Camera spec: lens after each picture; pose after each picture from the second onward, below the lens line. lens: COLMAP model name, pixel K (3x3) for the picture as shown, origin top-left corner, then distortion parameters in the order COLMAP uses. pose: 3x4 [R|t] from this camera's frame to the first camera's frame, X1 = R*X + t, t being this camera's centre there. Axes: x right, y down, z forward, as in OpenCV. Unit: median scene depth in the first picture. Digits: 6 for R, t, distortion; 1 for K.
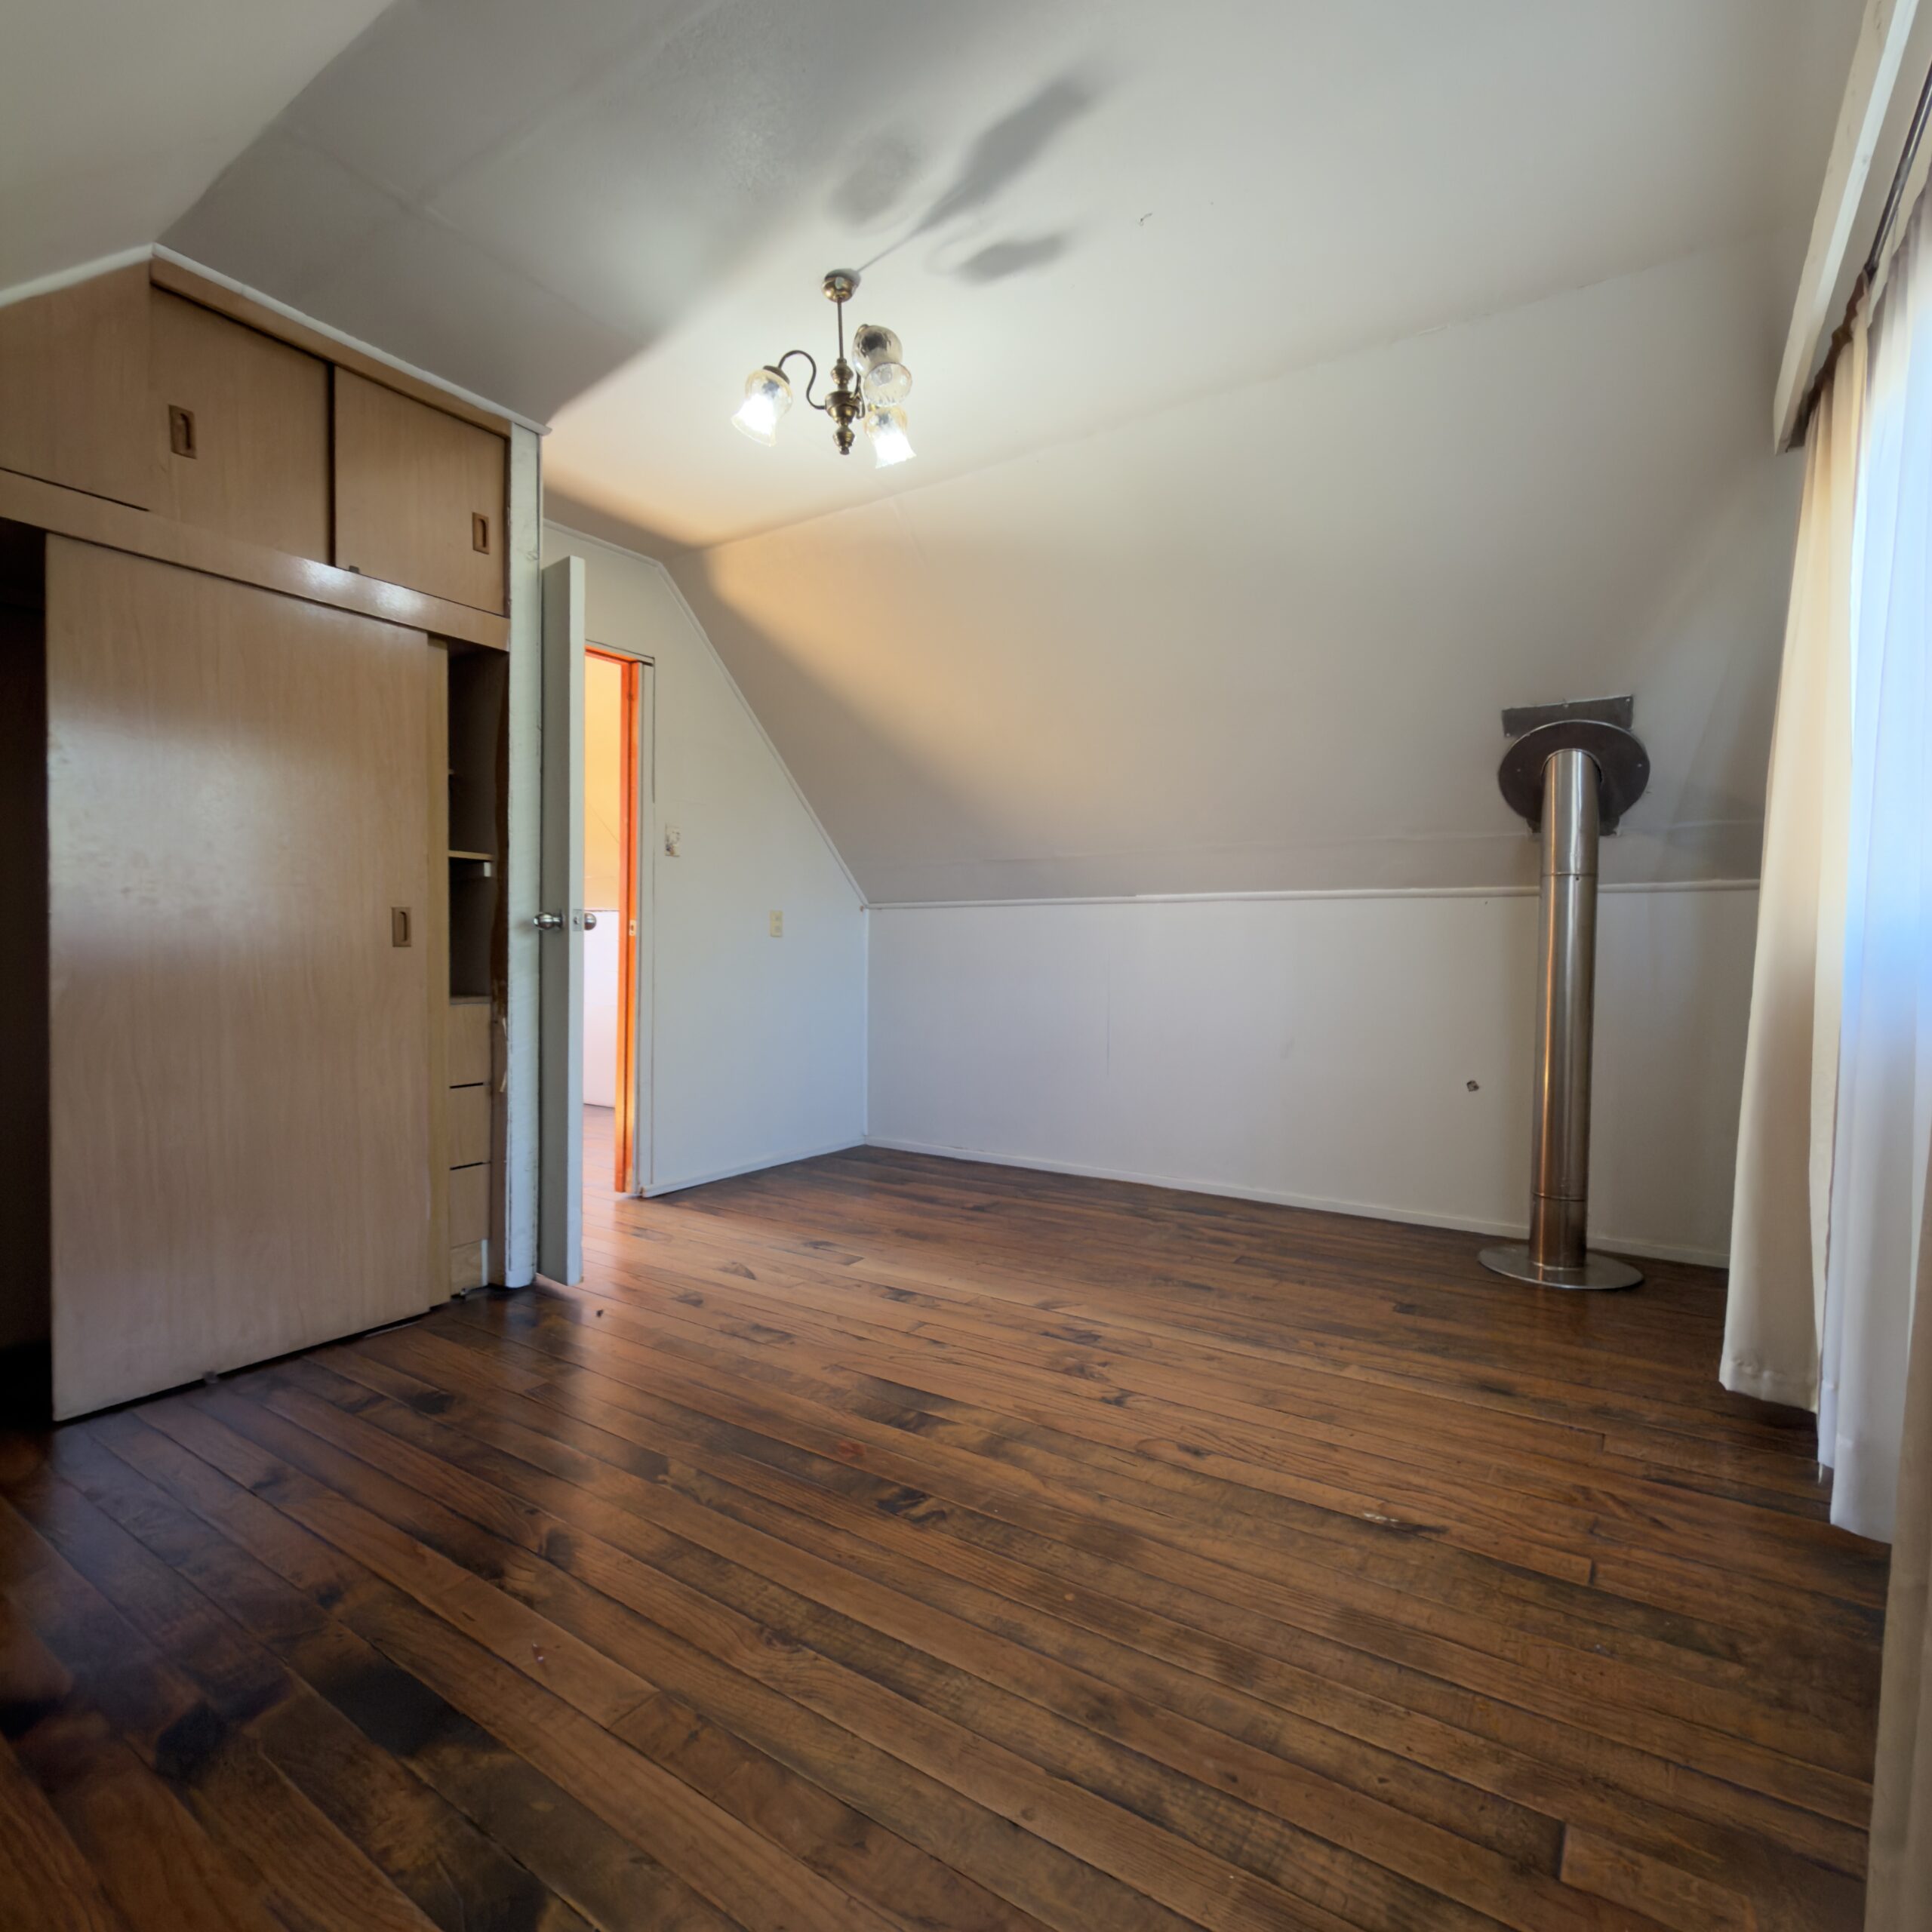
lens RADIAL K [[1021.3, 0, 970.0], [0, 1021.3, 971.0], [0, 0, 1]] dist [-0.000081, 0.001305]
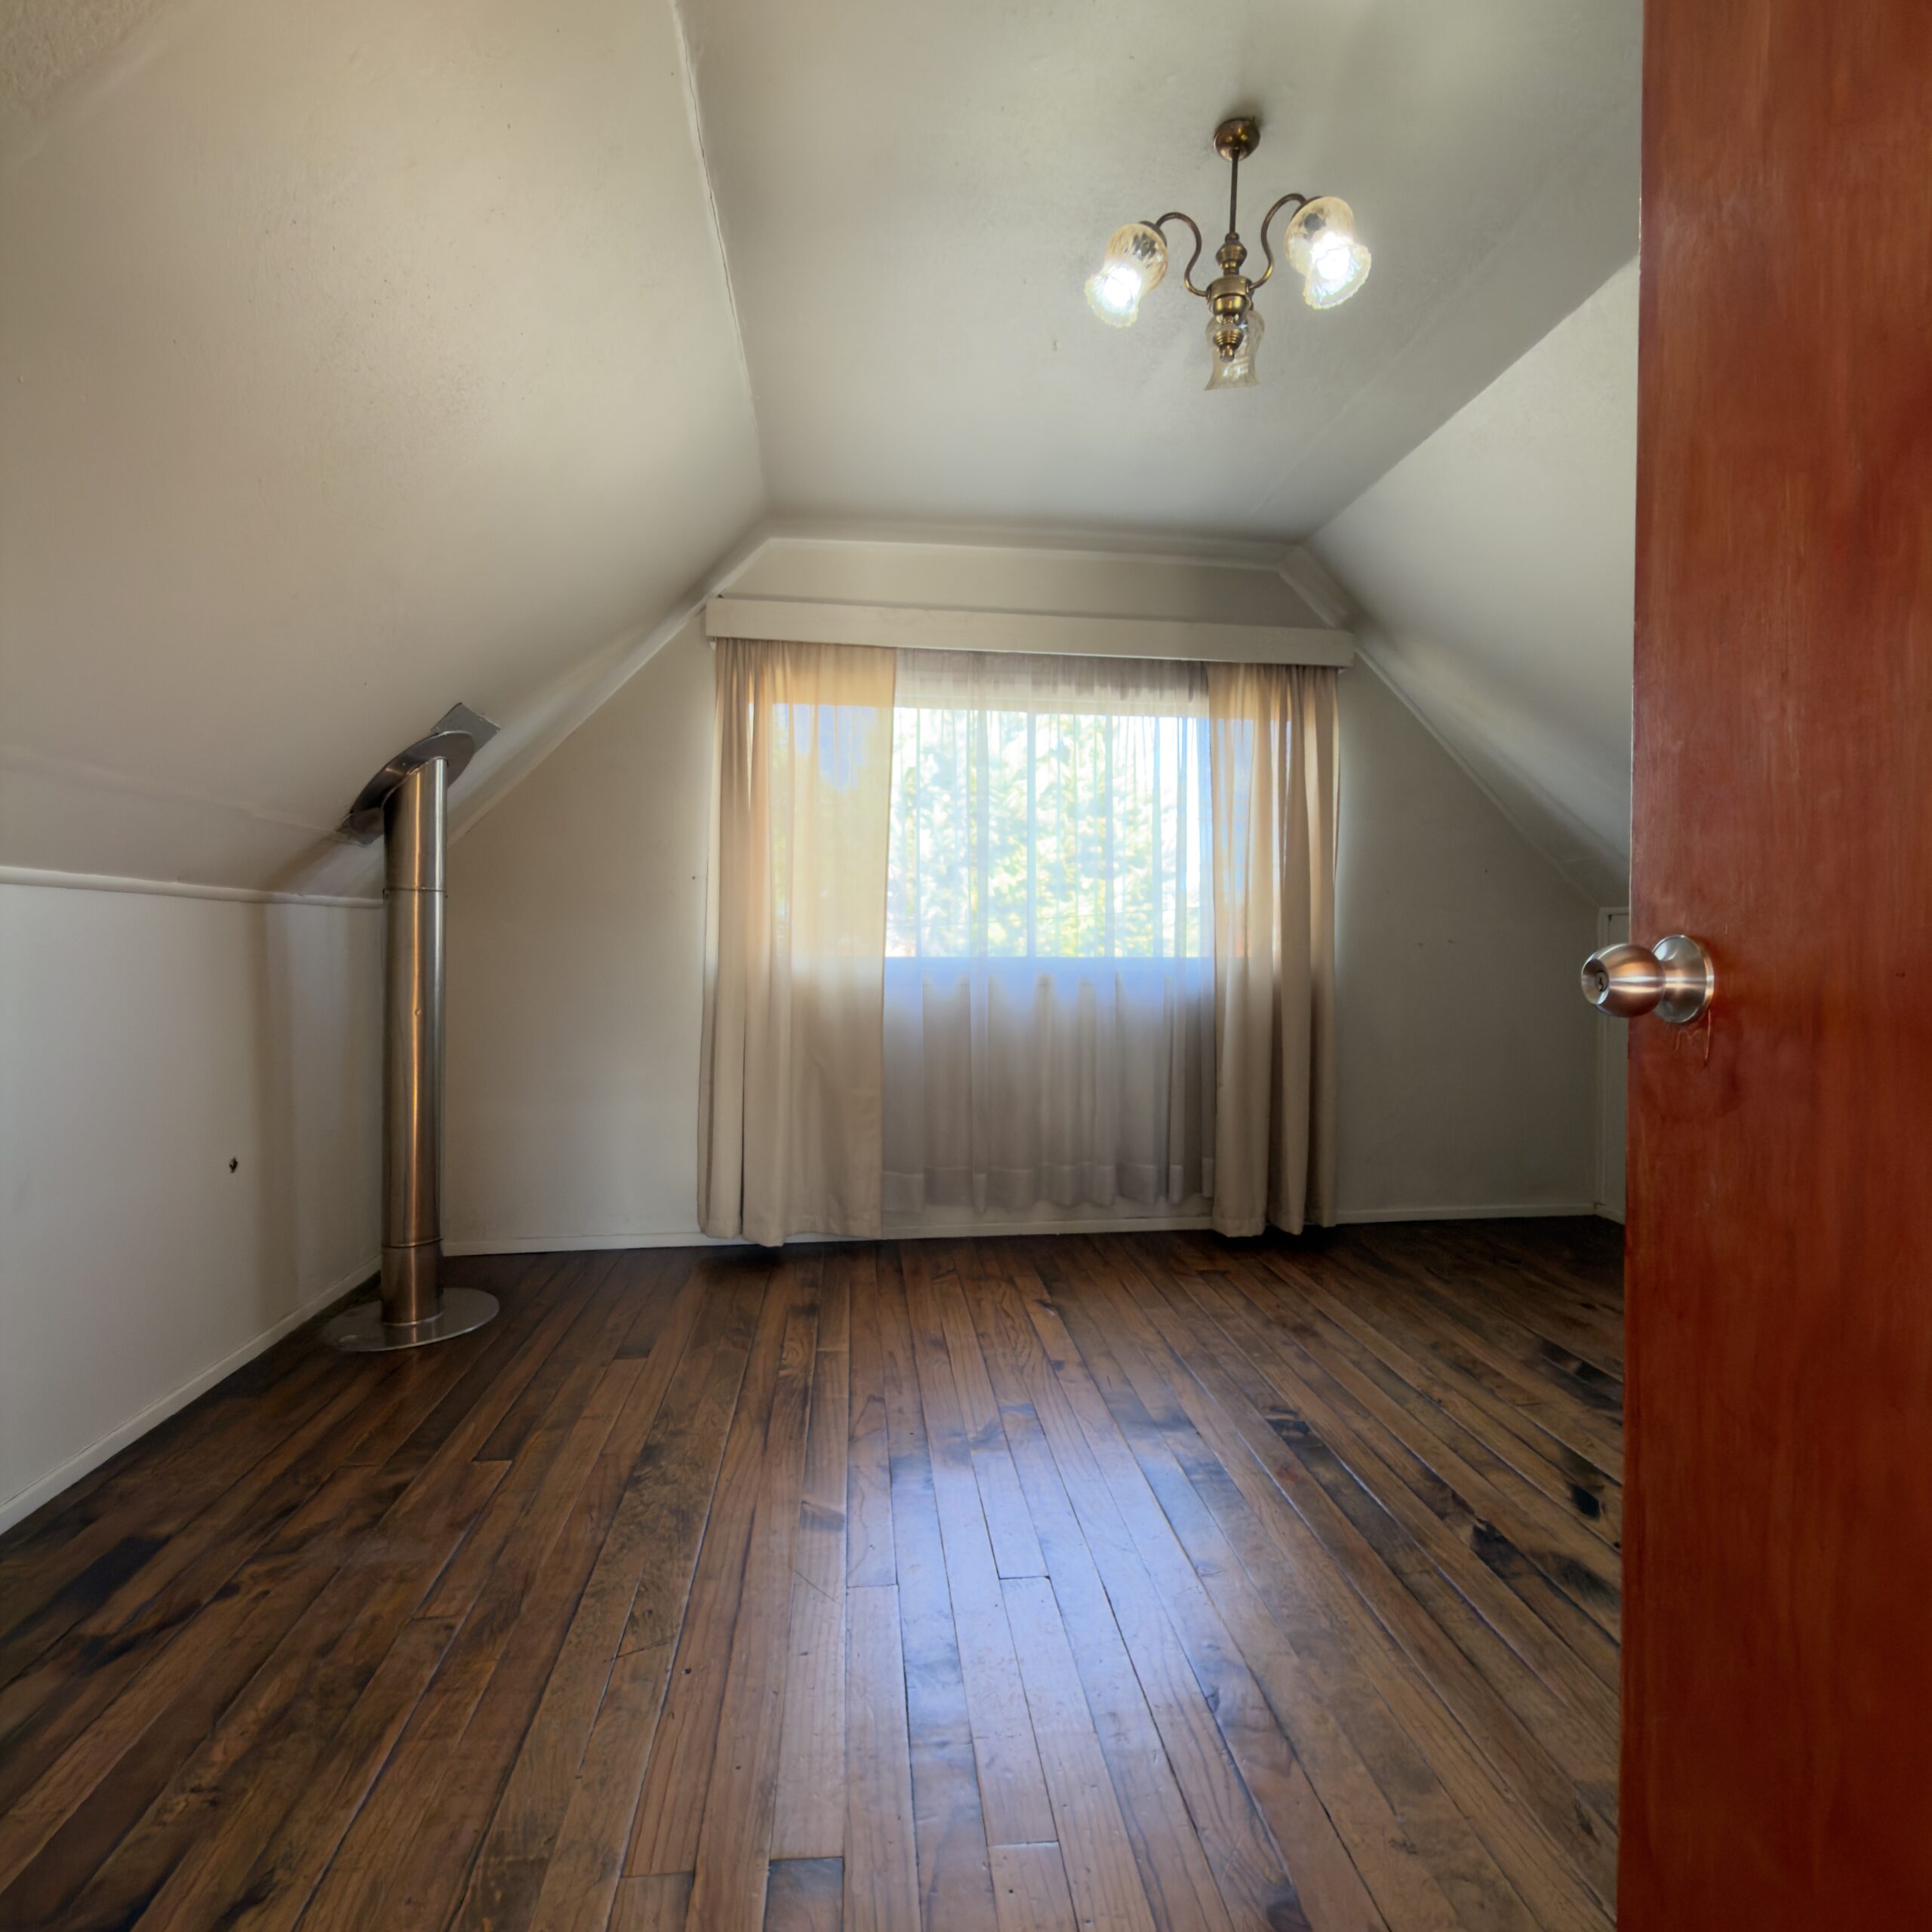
lens RADIAL K [[1021.3, 0, 971.1], [0, 1021.3, 962.1], [0, 0, 1]] dist [-0.000081, 0.001305]
pose [[-0.647796, -0.024849, 0.761408, -0.565661], [0.007530, 0.999210, 0.039016, -0.078541], [-0.761776, 0.031008, -0.647098, 1.567182]]
